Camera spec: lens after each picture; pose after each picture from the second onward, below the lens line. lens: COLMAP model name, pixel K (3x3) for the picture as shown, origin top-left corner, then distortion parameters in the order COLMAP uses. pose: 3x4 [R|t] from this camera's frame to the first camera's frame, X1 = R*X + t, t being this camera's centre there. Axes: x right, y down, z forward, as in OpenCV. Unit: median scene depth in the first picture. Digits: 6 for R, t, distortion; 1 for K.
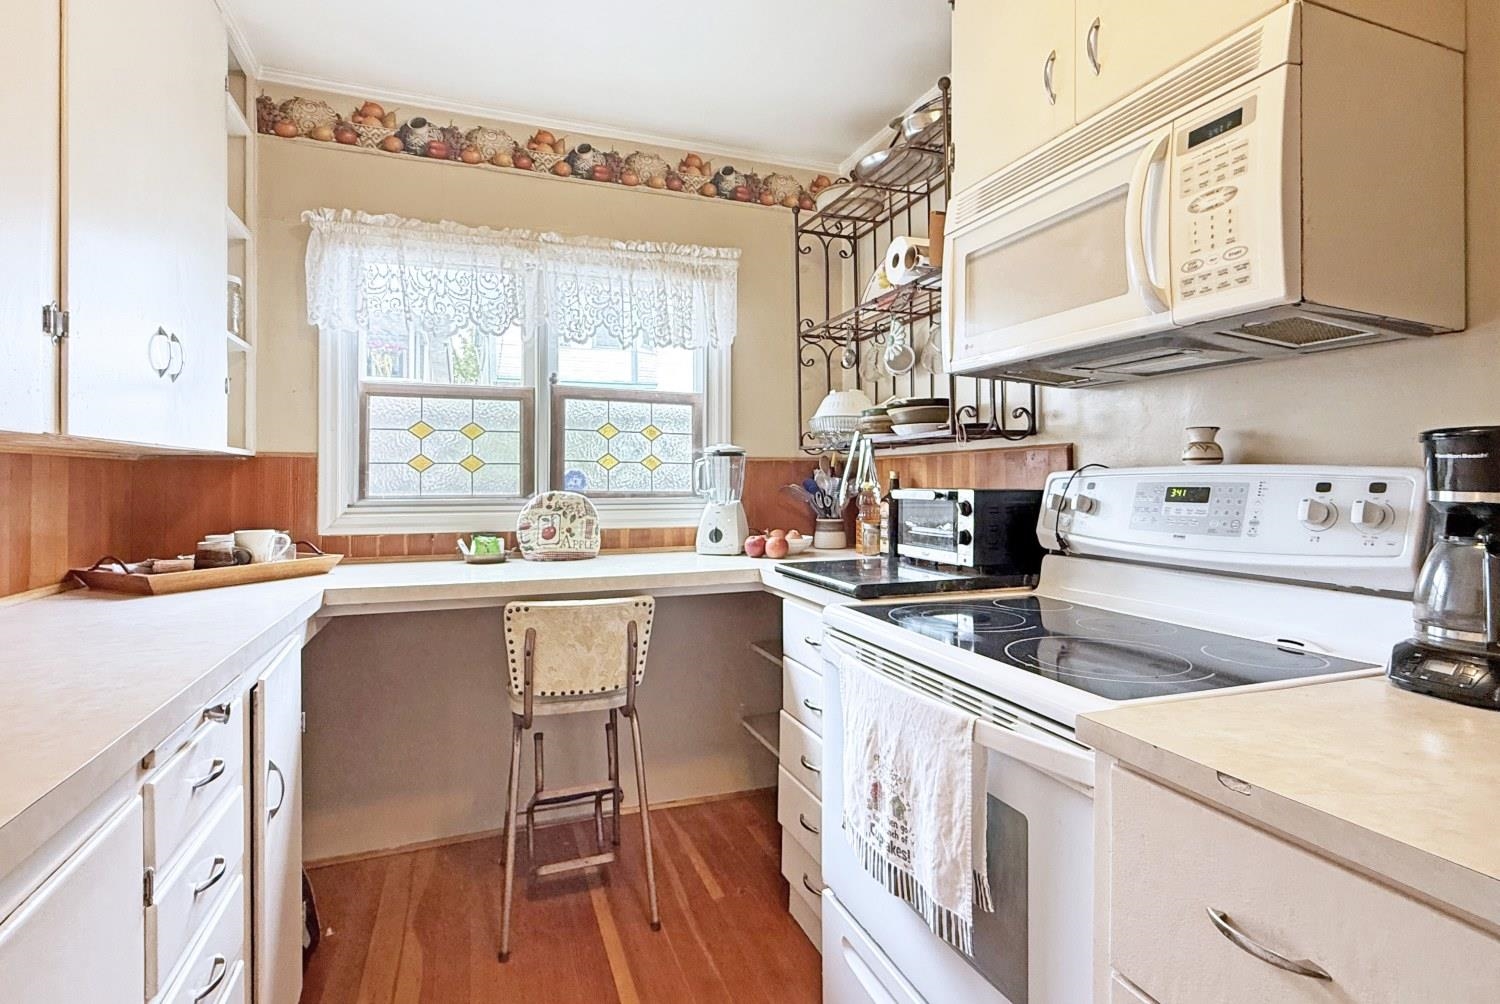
lens RADIAL K [[753.0, 0, 749.6], [0, 753.0, 475.0], [0, 0, 1]] dist [0.000277, -0.000208]
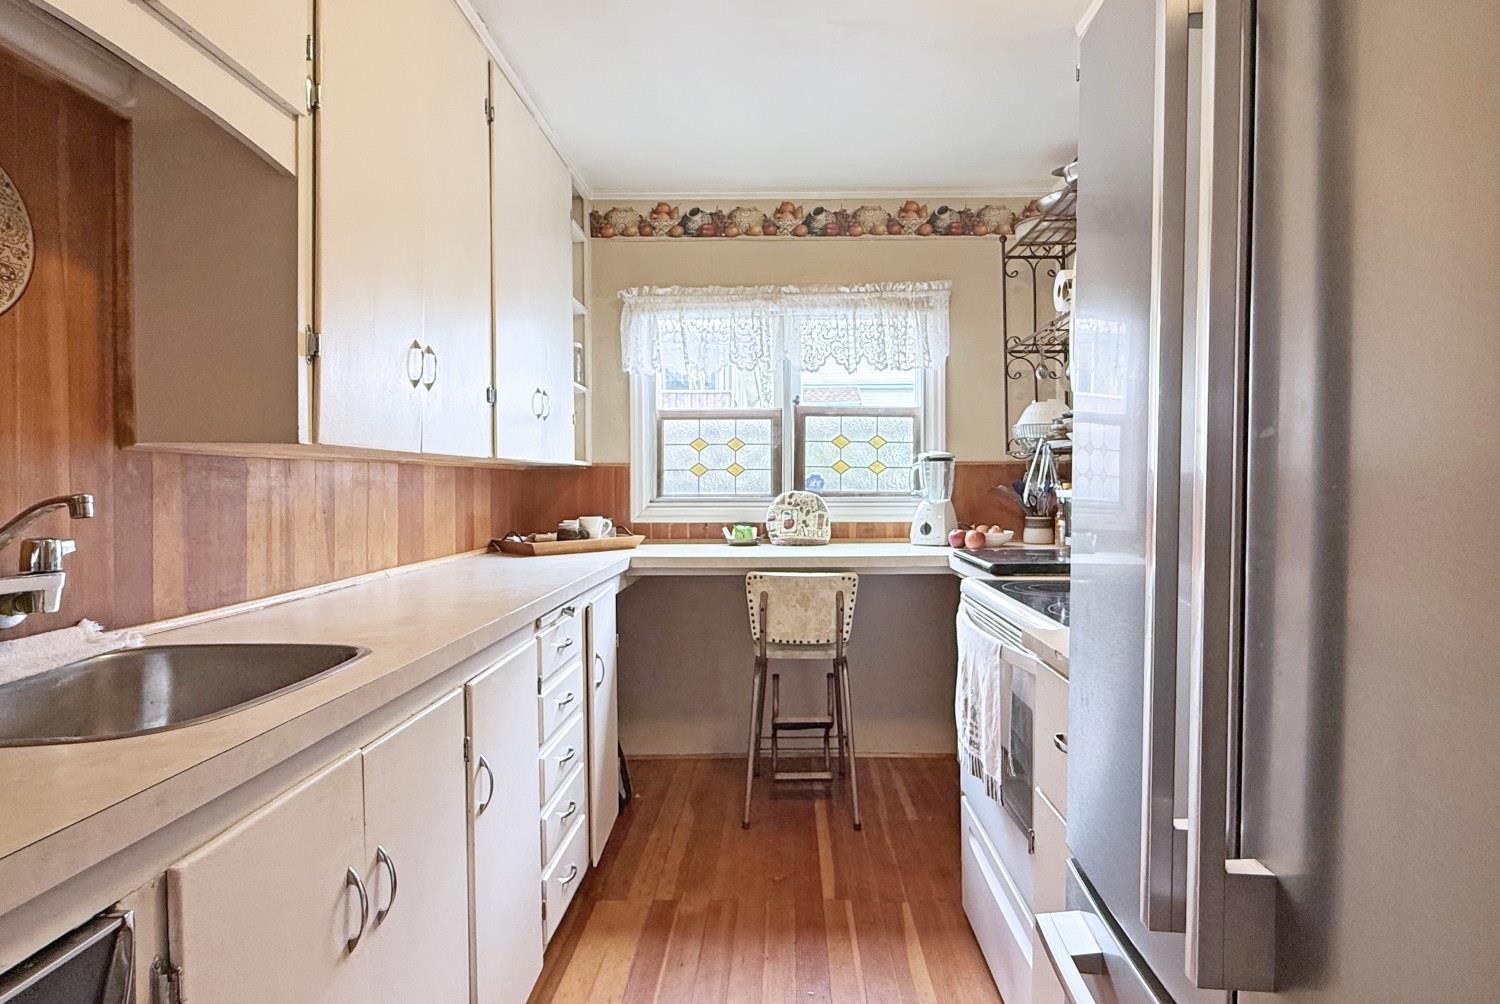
lens RADIAL K [[734.1, 0, 748.5], [0, 734.1, 495.2], [0, 0, 1]] dist [-0.000203, 0.000022]
pose [[0.928972, 0.003345, -0.370134, 0.132334], [0.005496, 0.999724, 0.022829, 0.000006], [0.370108, -0.023241, 0.928698, -0.179609]]
